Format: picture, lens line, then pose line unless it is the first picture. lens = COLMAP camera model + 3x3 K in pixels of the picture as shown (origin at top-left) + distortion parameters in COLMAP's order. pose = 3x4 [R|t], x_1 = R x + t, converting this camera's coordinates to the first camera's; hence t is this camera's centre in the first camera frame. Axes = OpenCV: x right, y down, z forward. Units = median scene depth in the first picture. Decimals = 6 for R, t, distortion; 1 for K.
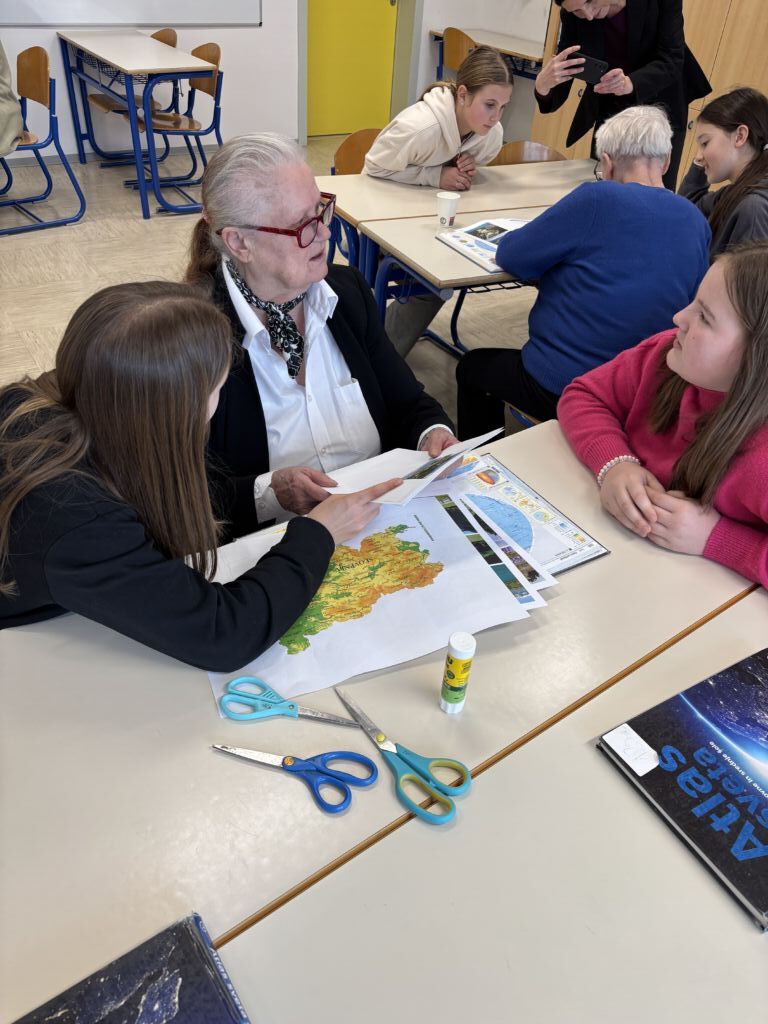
lens RADIAL K [[774.5, 0, 381.2], [0, 774.5, 513.8], [0, 0, 1]] dist [0.051975, -0.053062]
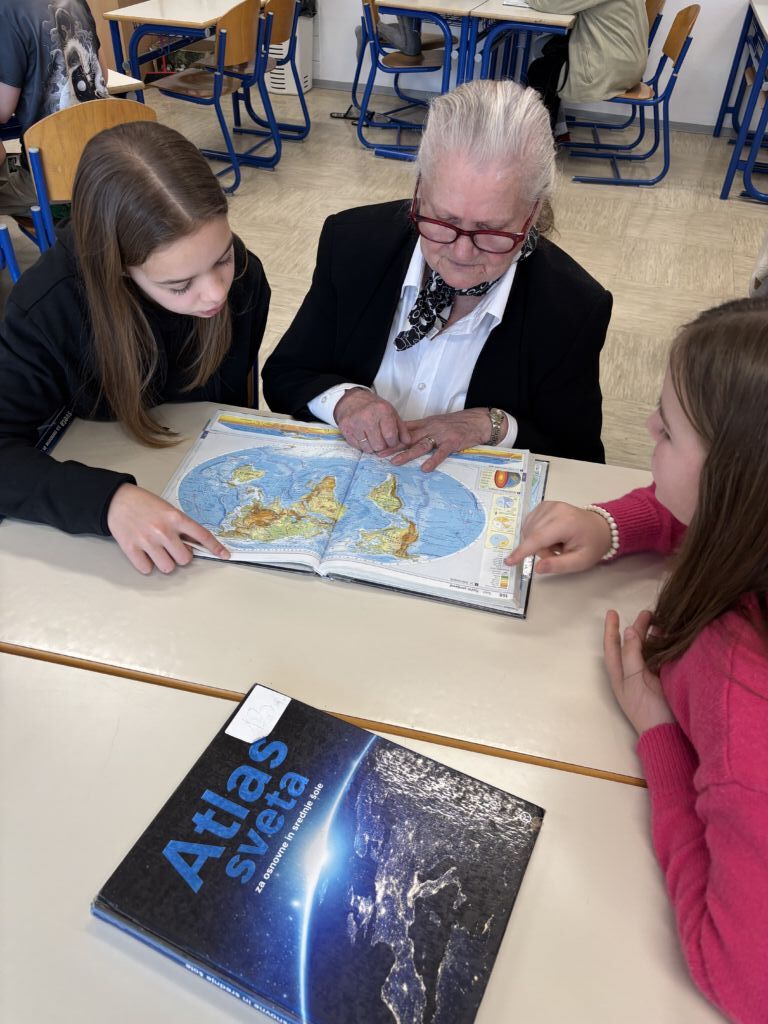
lens RADIAL K [[774.5, 0, 381.2], [0, 774.5, 513.8], [0, 0, 1]] dist [0.051975, -0.053062]
pose [[0.555613, 0.492694, -0.669736, 0.871427], [-0.505368, 0.839758, 0.198517, -0.122277], [0.660225, 0.228165, 0.715573, 0.438913]]
